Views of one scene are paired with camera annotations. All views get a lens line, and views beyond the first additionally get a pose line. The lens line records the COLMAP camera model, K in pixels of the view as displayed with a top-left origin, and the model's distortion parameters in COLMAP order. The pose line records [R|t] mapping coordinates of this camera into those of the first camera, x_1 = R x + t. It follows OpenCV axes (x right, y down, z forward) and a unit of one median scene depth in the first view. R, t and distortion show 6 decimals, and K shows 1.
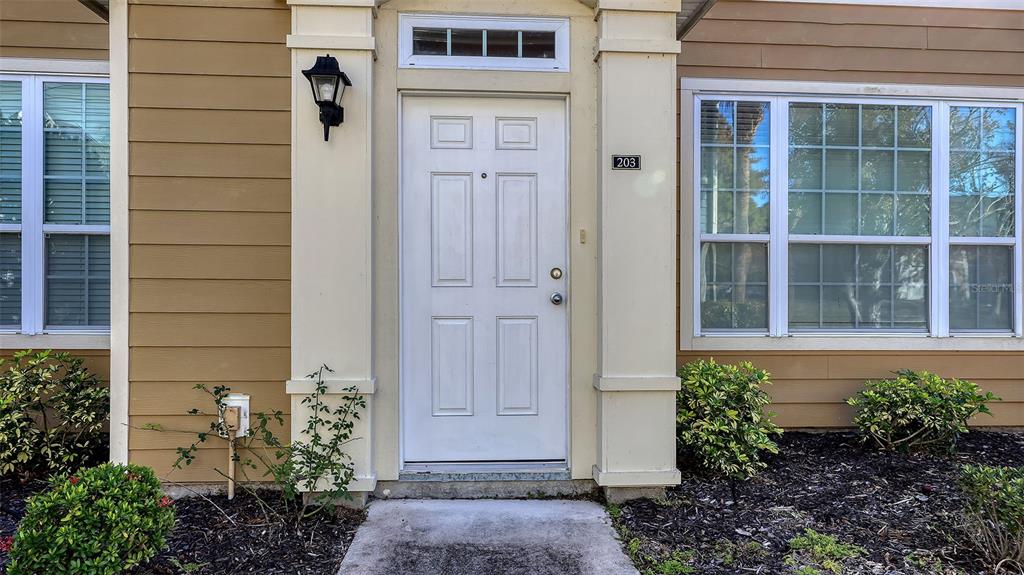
lens RADIAL K [[650.8, 0, 513.6], [0, 650.8, 289.7], [0, 0, 1]] dist [0.002684, -0.001282]
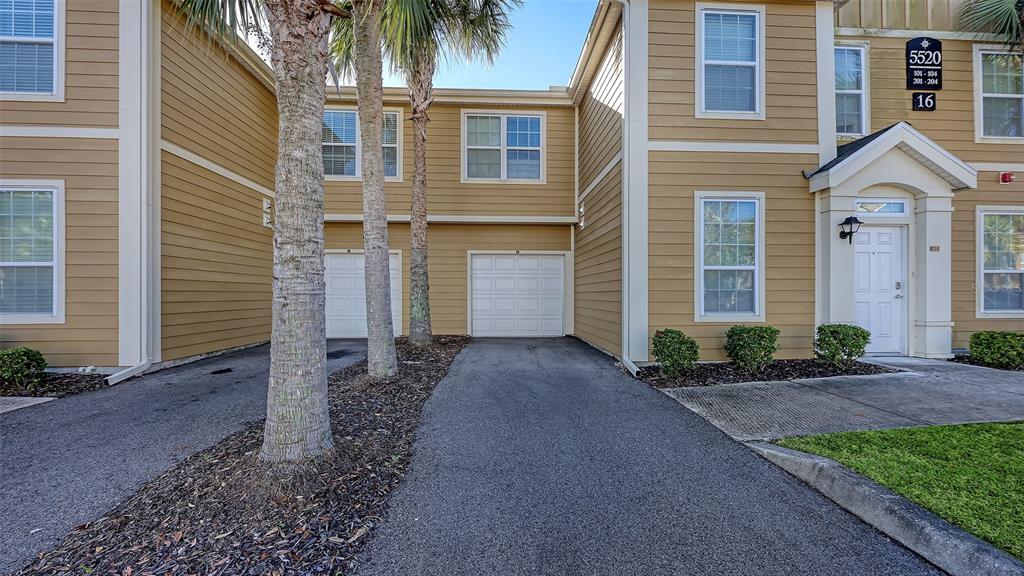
lens RADIAL K [[328.0, 0, 511.2], [0, 328.0, 292.2], [0, 0, 1]] dist [-0.000071, 0.000020]
pose [[0.999911, -0.002624, -0.013116, -1.621353], [0.002598, 0.999995, -0.001975, -0.004794], [0.013121, 0.001941, 0.999912, -0.461070]]
